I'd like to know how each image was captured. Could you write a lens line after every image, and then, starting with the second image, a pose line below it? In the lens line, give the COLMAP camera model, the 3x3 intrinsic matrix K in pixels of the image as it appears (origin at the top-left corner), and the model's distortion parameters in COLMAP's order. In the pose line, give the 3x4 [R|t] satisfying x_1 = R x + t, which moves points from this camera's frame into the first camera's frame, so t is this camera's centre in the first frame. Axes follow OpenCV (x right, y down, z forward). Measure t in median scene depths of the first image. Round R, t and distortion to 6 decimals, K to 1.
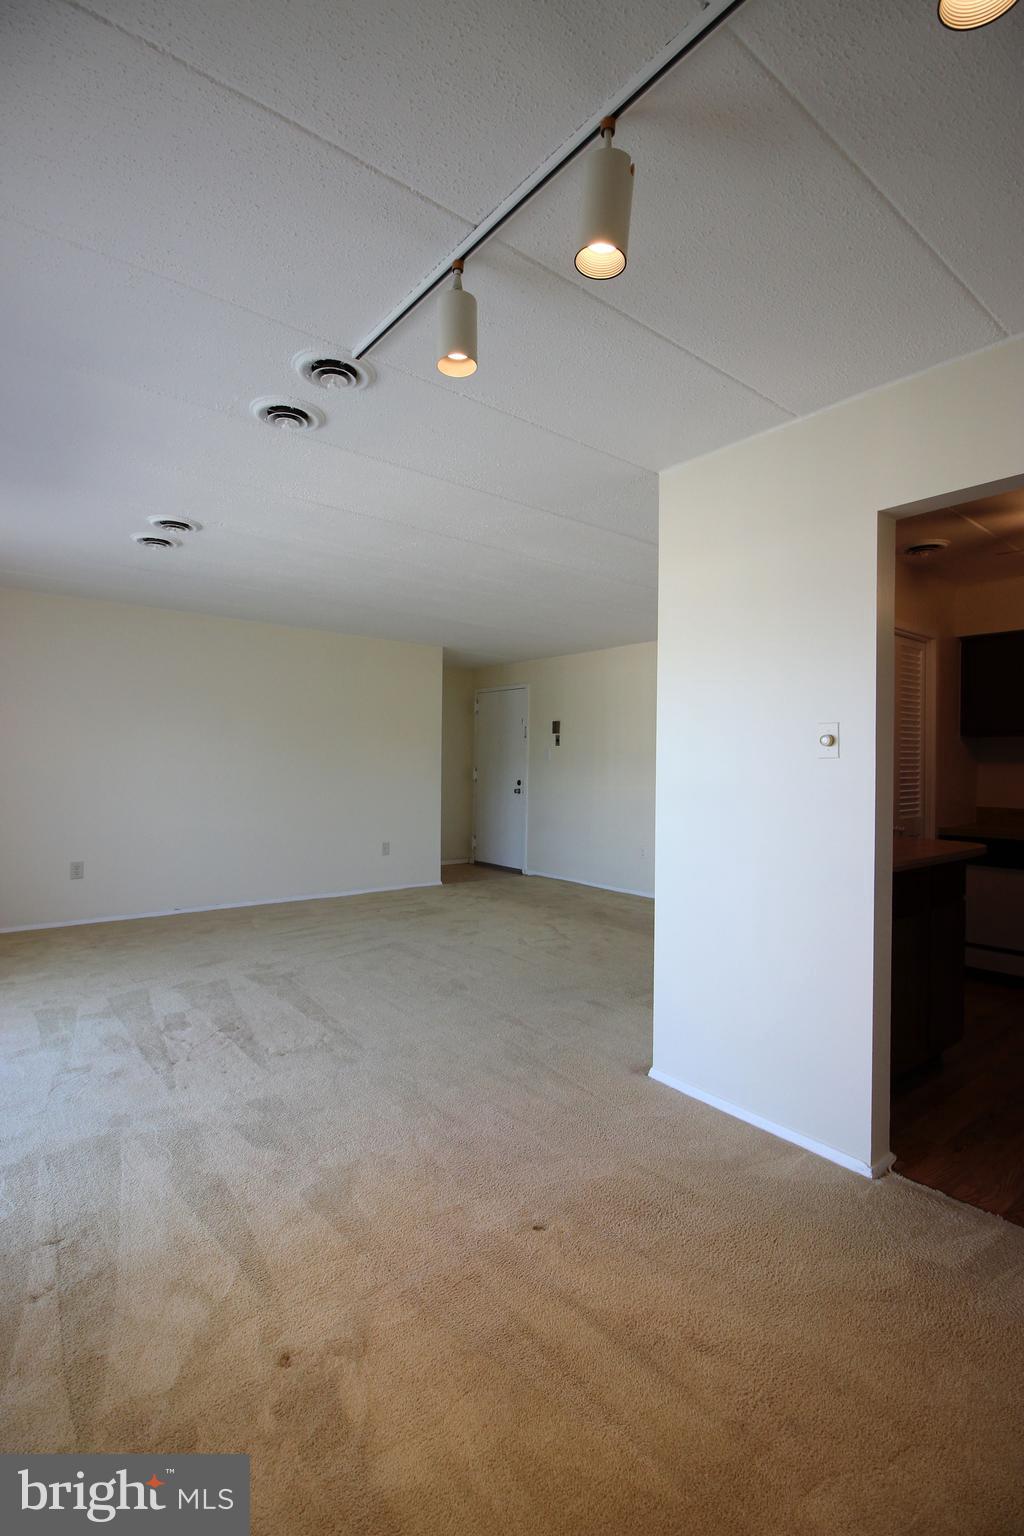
lens RADIAL K [[730.1, 0, 503.6], [0, 730.1, 762.4], [0, 0, 1]] dist [0.001690, -0.012981]
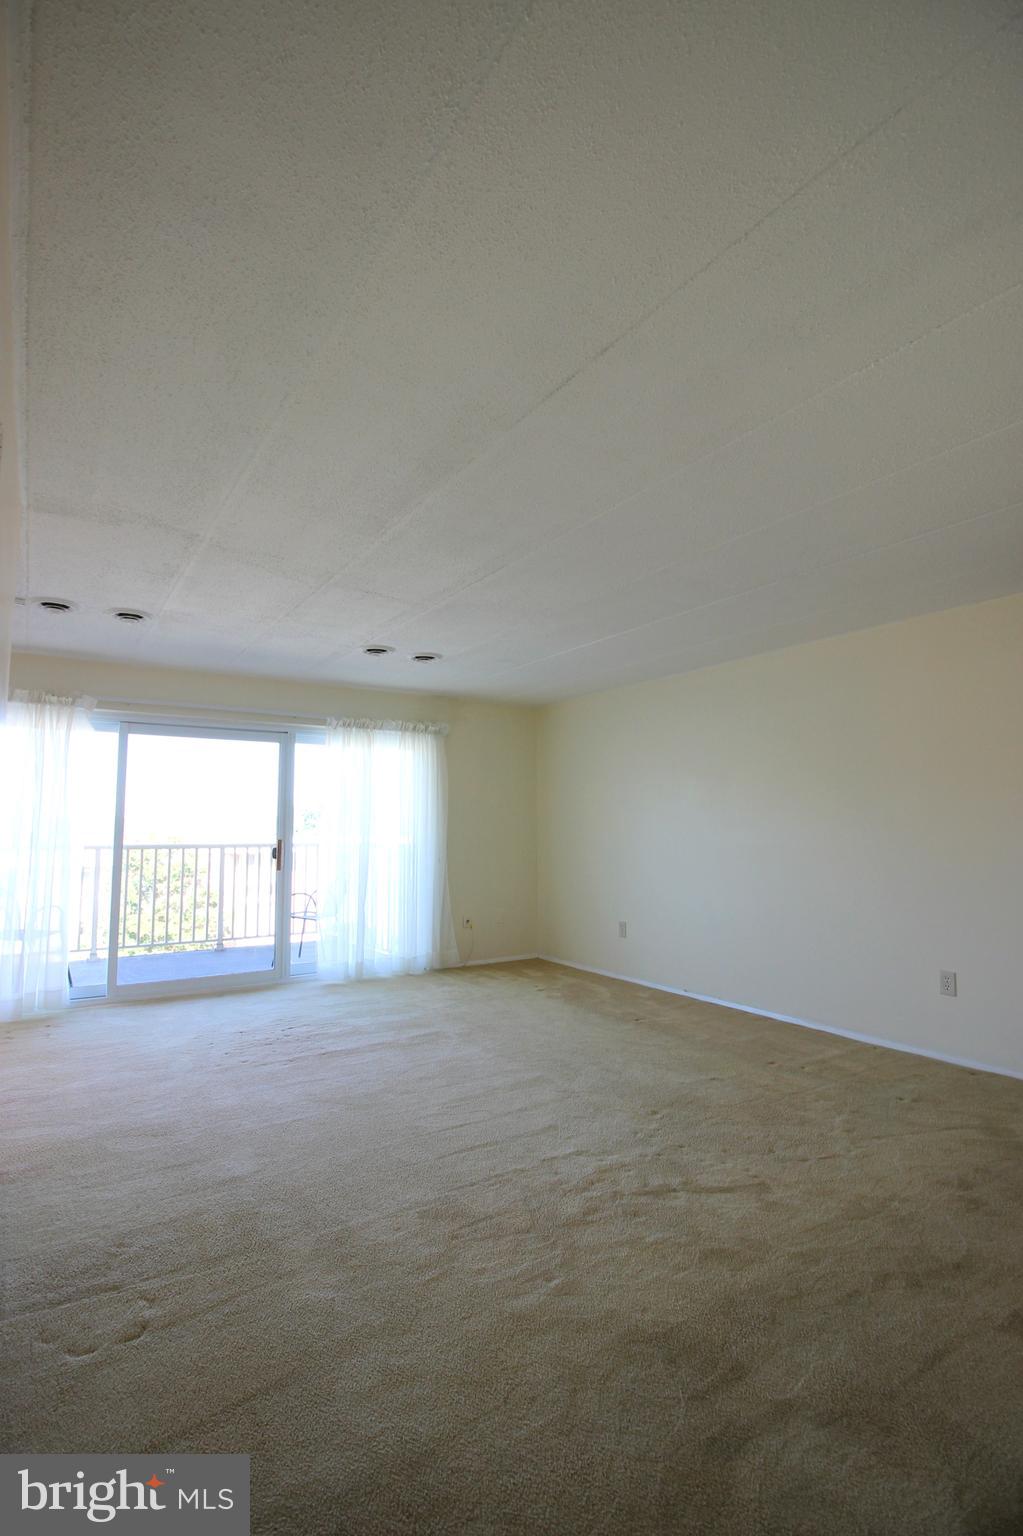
lens RADIAL K [[730.1, 0, 503.1], [0, 730.1, 762.4], [0, 0, 1]] dist [0.001690, -0.012981]
pose [[-0.103919, -0.102119, -0.989329, 0.749476], [0.003857, 0.994666, -0.103075, 0.009120], [0.994578, -0.014528, -0.102971, 1.216240]]
